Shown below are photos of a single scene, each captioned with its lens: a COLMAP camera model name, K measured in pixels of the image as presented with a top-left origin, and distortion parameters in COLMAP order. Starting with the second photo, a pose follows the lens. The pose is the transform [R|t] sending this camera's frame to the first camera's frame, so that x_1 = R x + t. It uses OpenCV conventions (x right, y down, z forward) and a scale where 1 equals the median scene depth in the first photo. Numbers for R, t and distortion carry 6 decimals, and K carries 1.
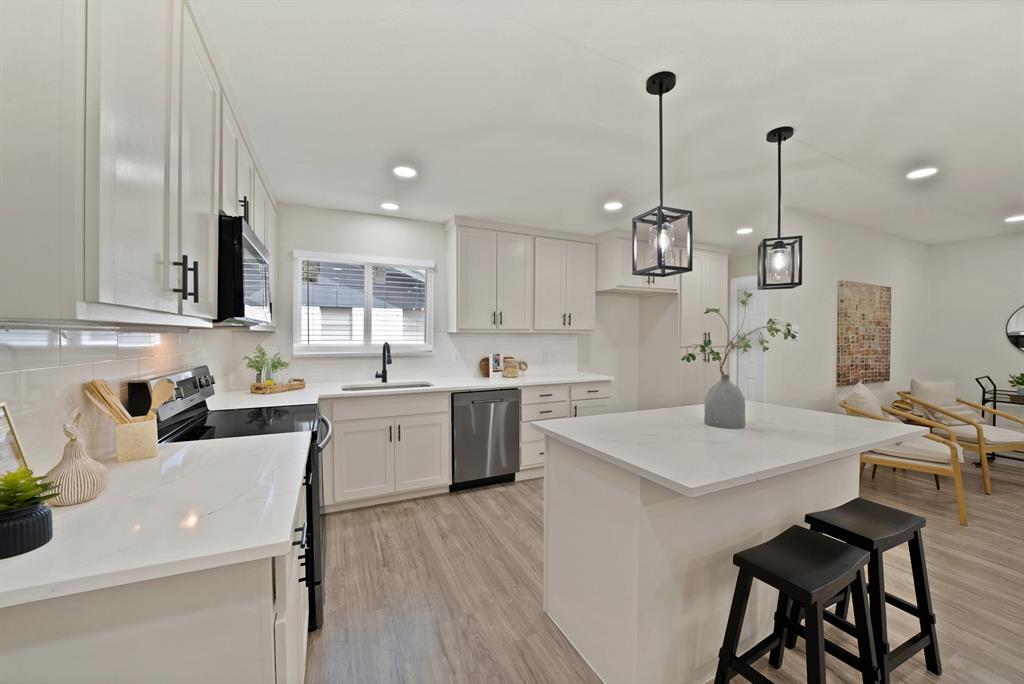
lens RADIAL K [[378.9, 0, 506.9], [0, 378.9, 341.7], [0, 0, 1]] dist [-0.022565, 0.000399]
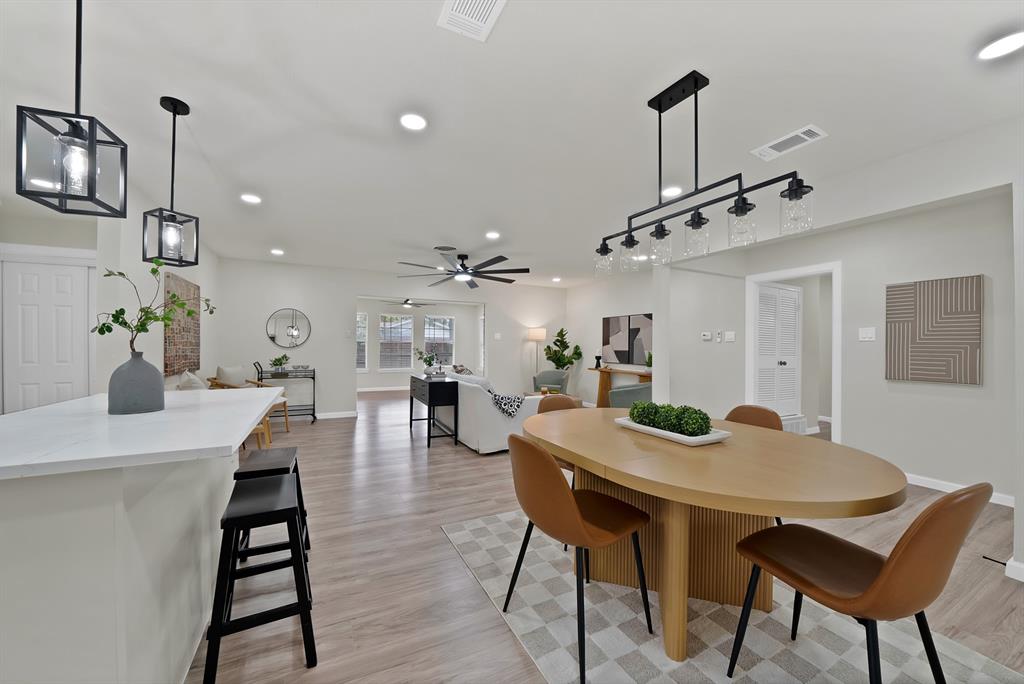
lens RADIAL K [[378.9, 0, 506.9], [0, 378.9, 341.7], [0, 0, 1]] dist [-0.022565, 0.000399]
pose [[-0.020846, 0.005748, 0.999766, -0.141565], [0.008852, 0.999945, -0.005564, 0.039691], [-0.999744, 0.008734, -0.020895, 0.092675]]
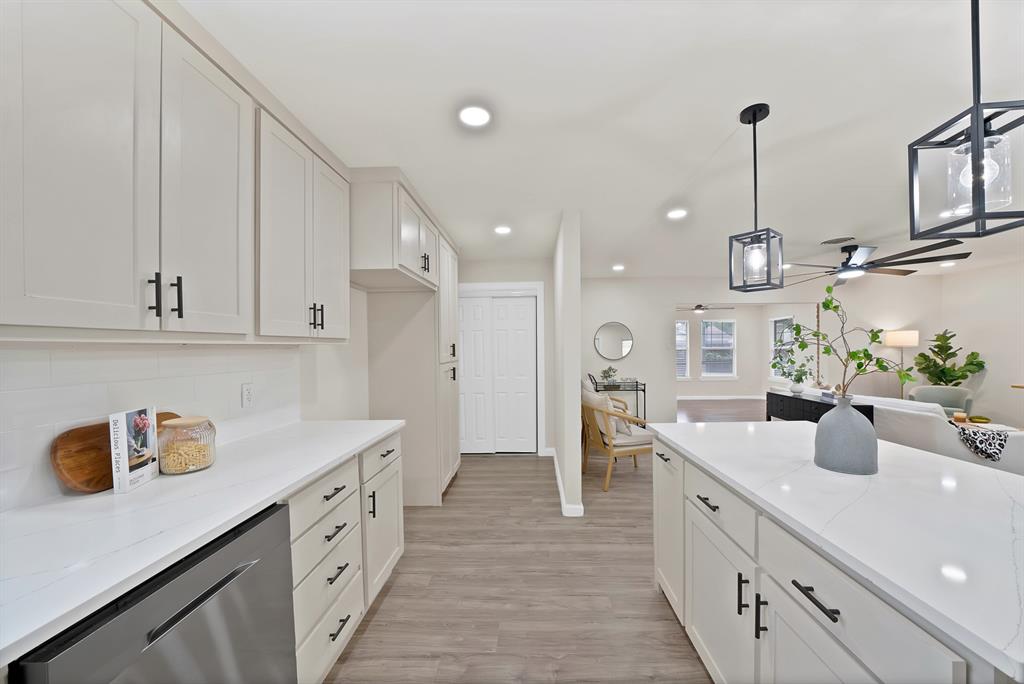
lens RADIAL K [[375.9, 0, 519.4], [0, 375.9, 349.8], [0, 0, 1]] dist [-0.015325, 0.000183]
pose [[0.451839, -0.013254, 0.892001, -0.175076], [0.025910, 0.999663, 0.001729, -0.011279], [-0.891723, 0.022330, 0.452030, 0.642590]]
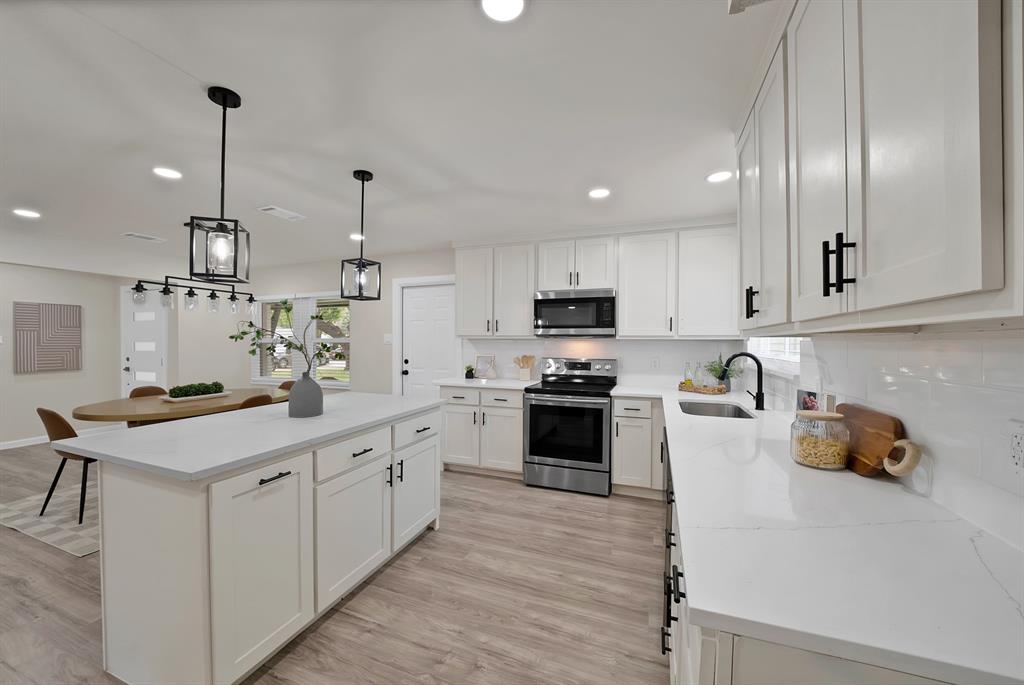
lens RADIAL K [[368.8, 0, 492.2], [0, 368.8, 344.9], [0, 0, 1]] dist [-0.017830, -0.000089]
pose [[-0.730888, -0.004056, -0.682485, 0.502589], [-0.021087, 0.999639, 0.016642, -0.013857], [0.682172, 0.026555, -0.730710, 1.164600]]
